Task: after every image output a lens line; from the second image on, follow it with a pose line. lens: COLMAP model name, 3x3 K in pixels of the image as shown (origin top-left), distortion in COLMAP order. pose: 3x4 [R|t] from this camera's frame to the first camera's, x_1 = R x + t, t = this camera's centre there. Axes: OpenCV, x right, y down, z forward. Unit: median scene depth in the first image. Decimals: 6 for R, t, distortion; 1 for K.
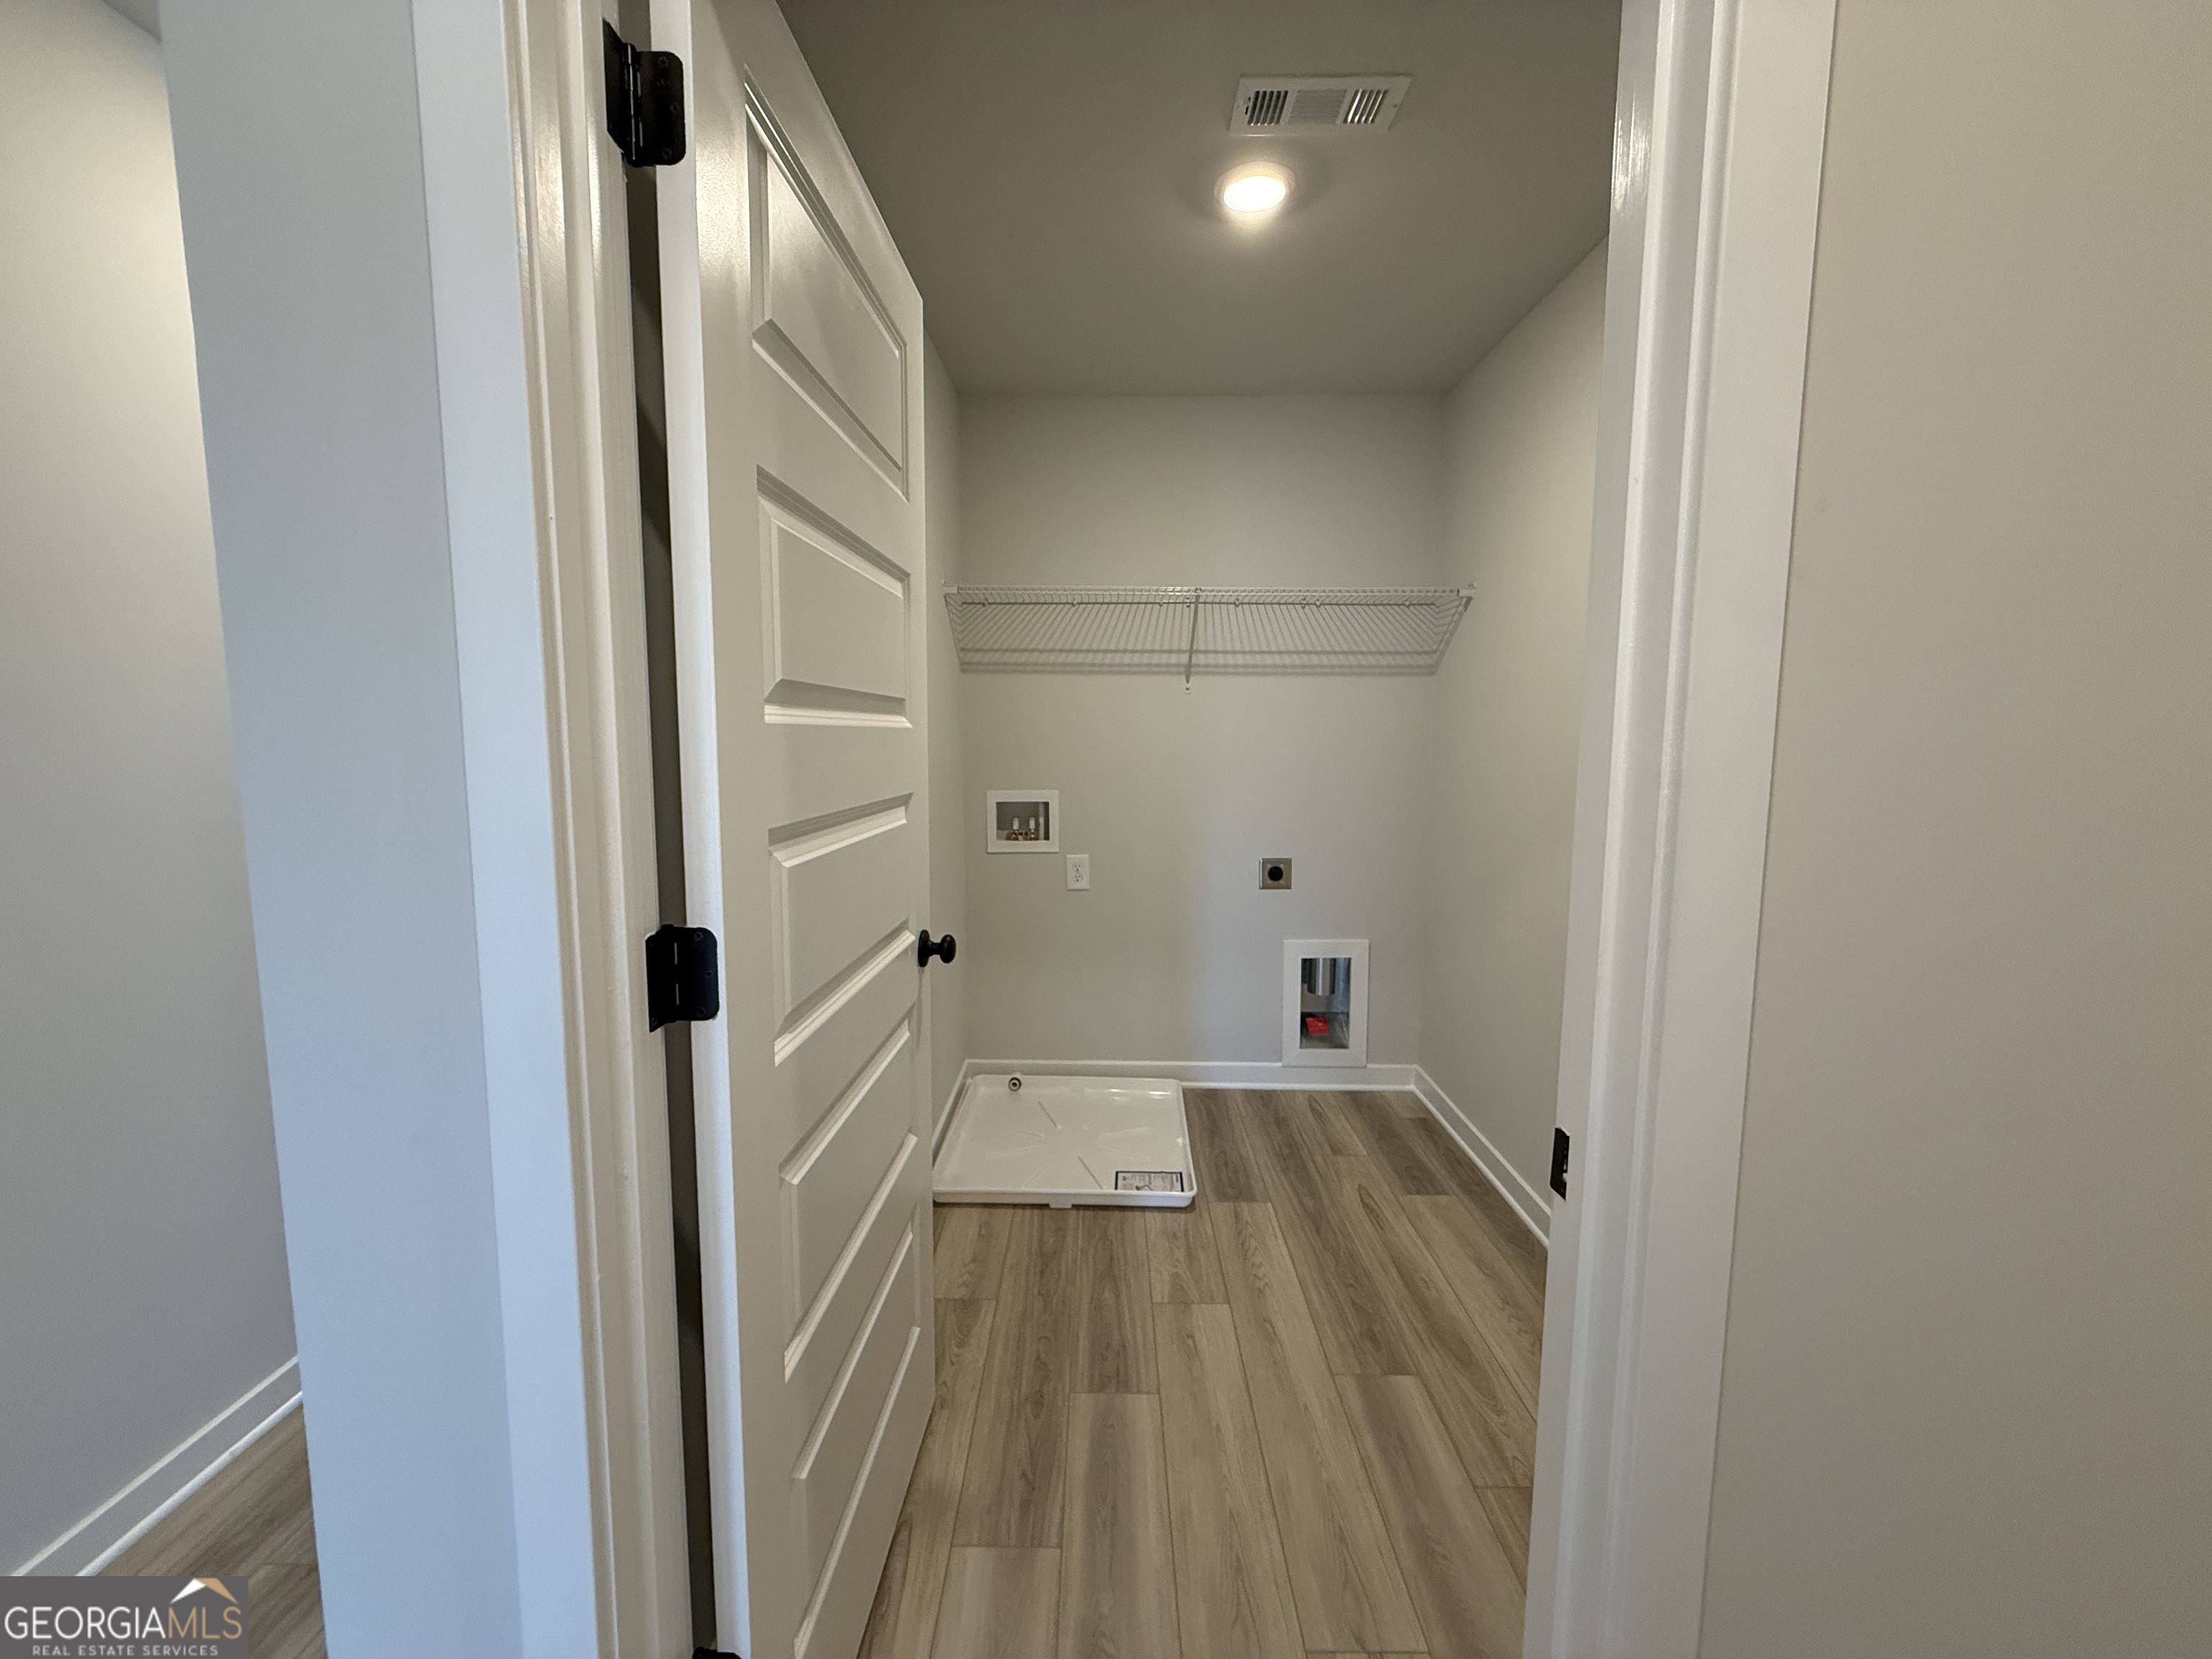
lens RADIAL K [[880.9, 0, 1104.8], [0, 880.9, 826.1], [0, 0, 1]] dist [-0.000883, 0.000570]
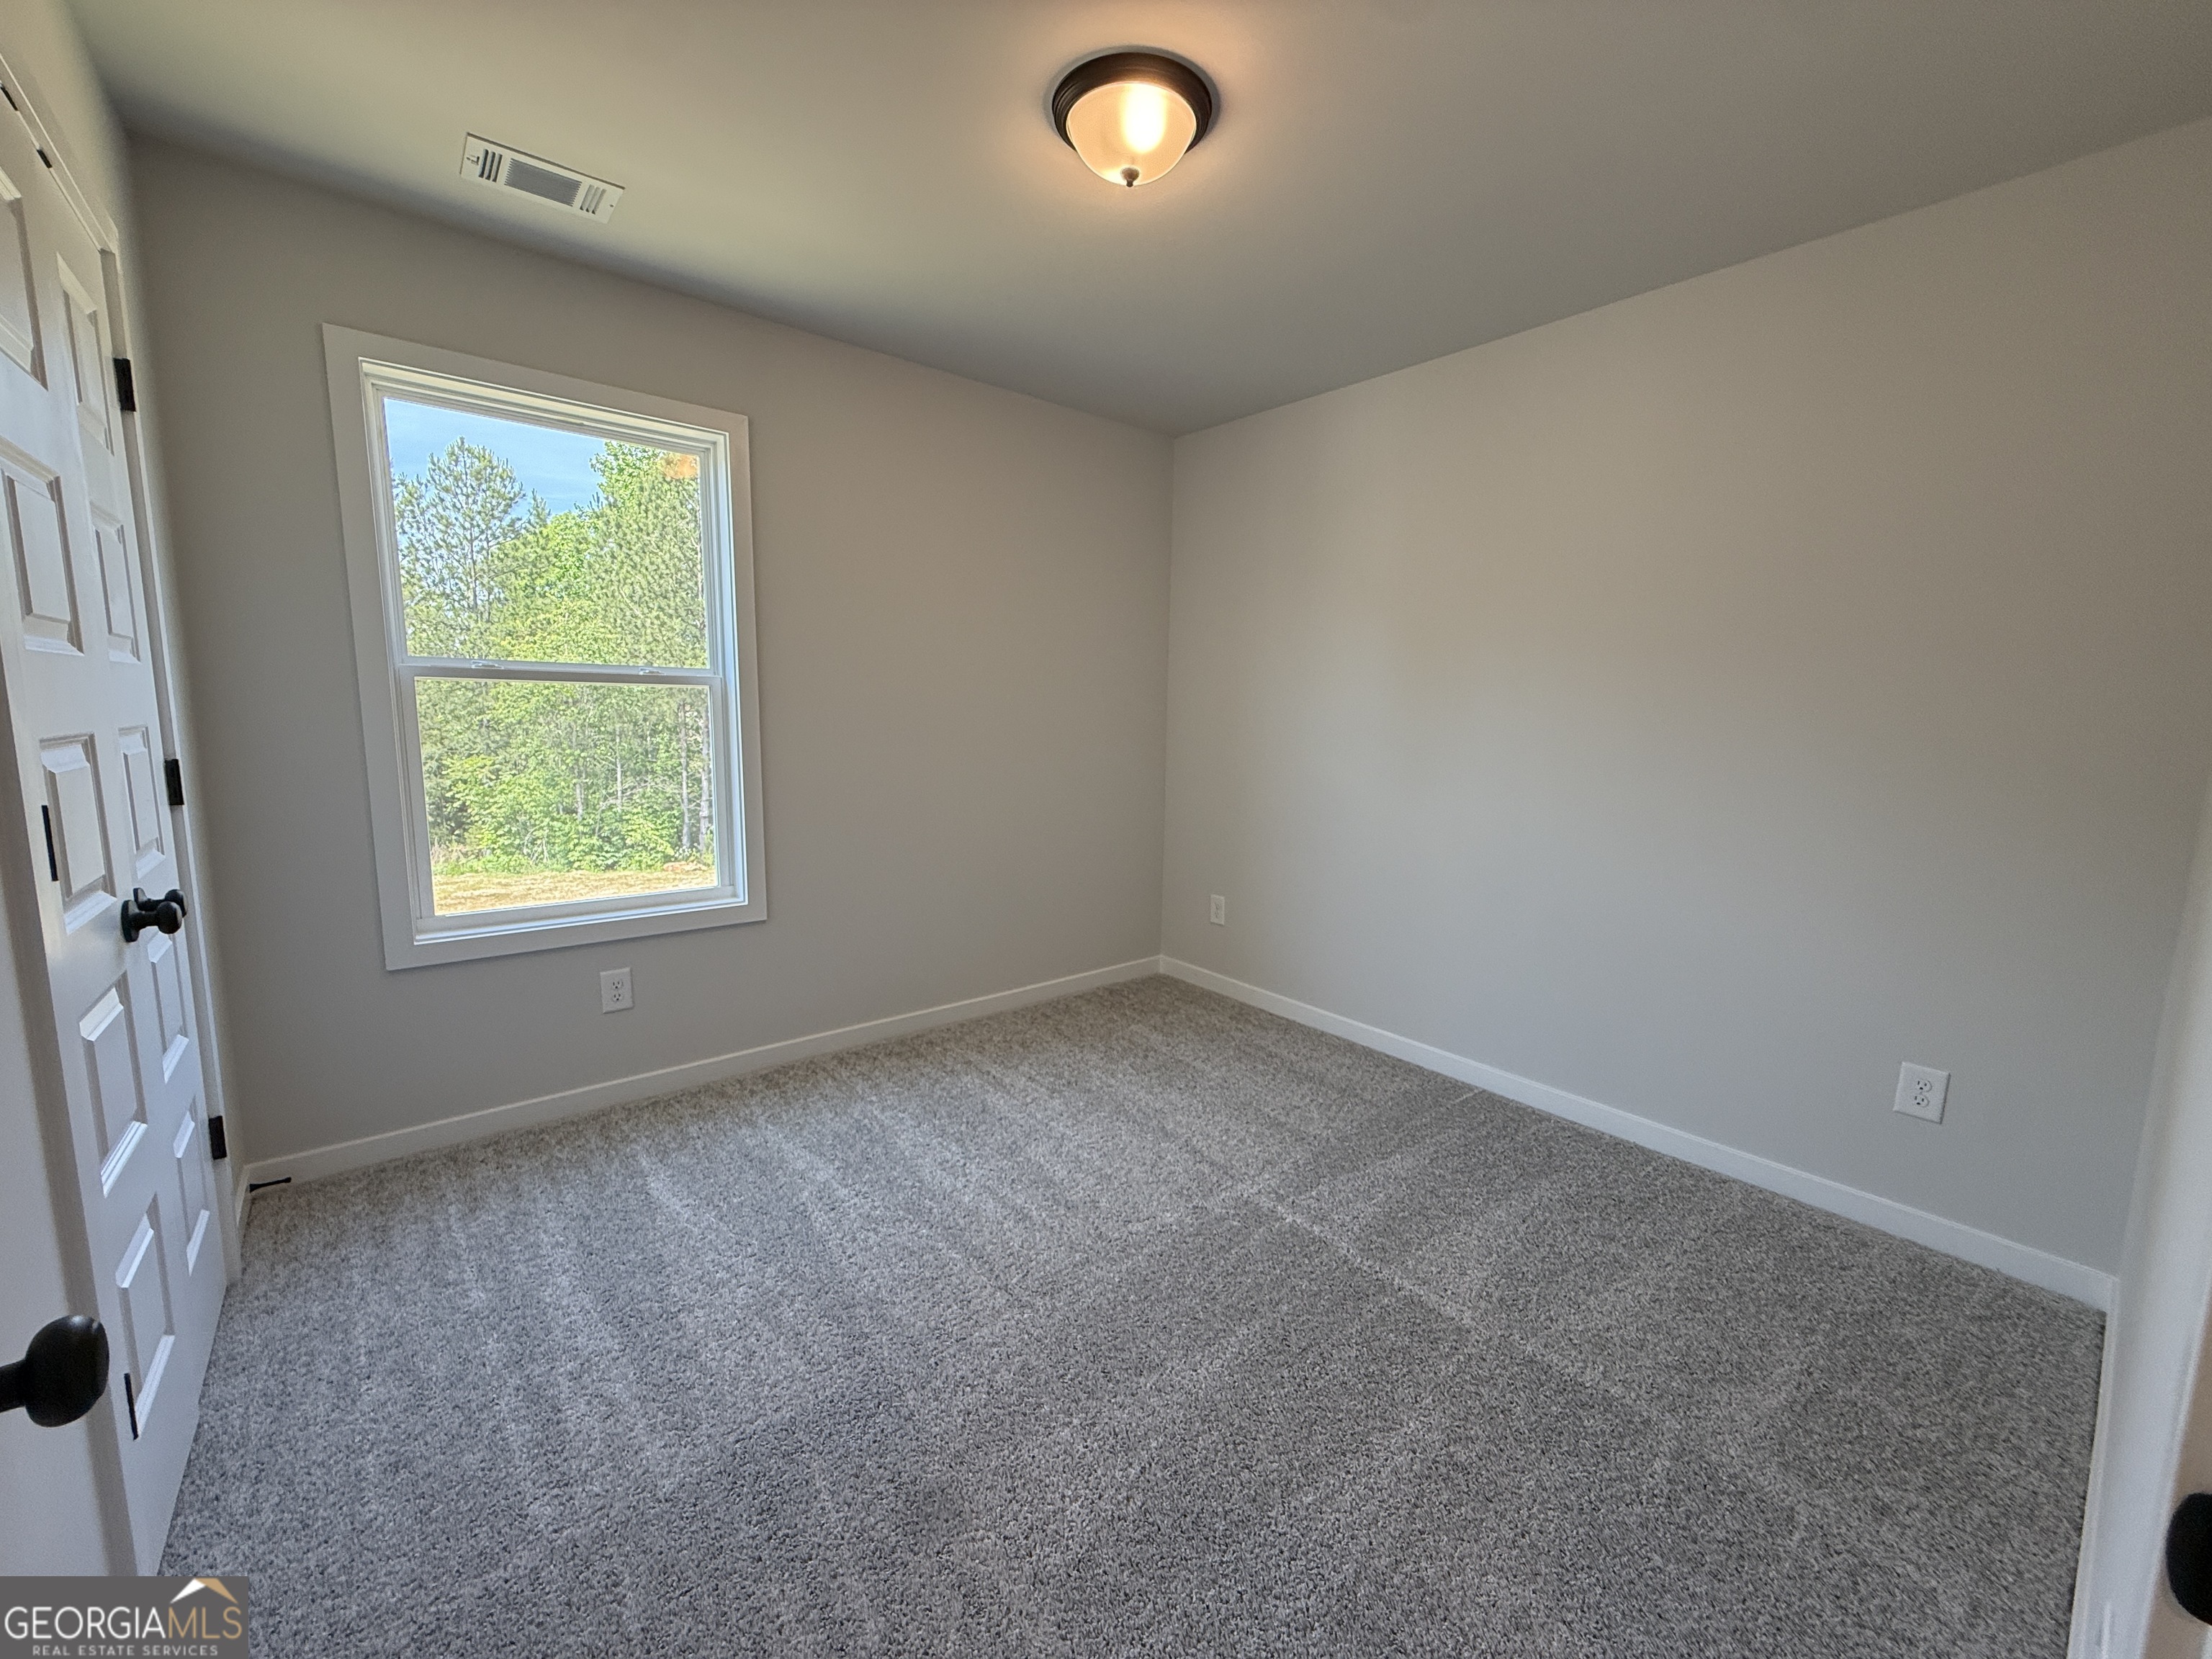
lens RADIAL K [[880.9, 0, 1111.9], [0, 880.9, 830.2], [0, 0, 1]] dist [-0.000883, 0.000570]
pose [[0.759957, -0.073473, 0.645808, -0.017599], [0.054843, 0.997296, 0.048925, 0.063038], [-0.647656, -0.001763, 0.761931, -0.373404]]
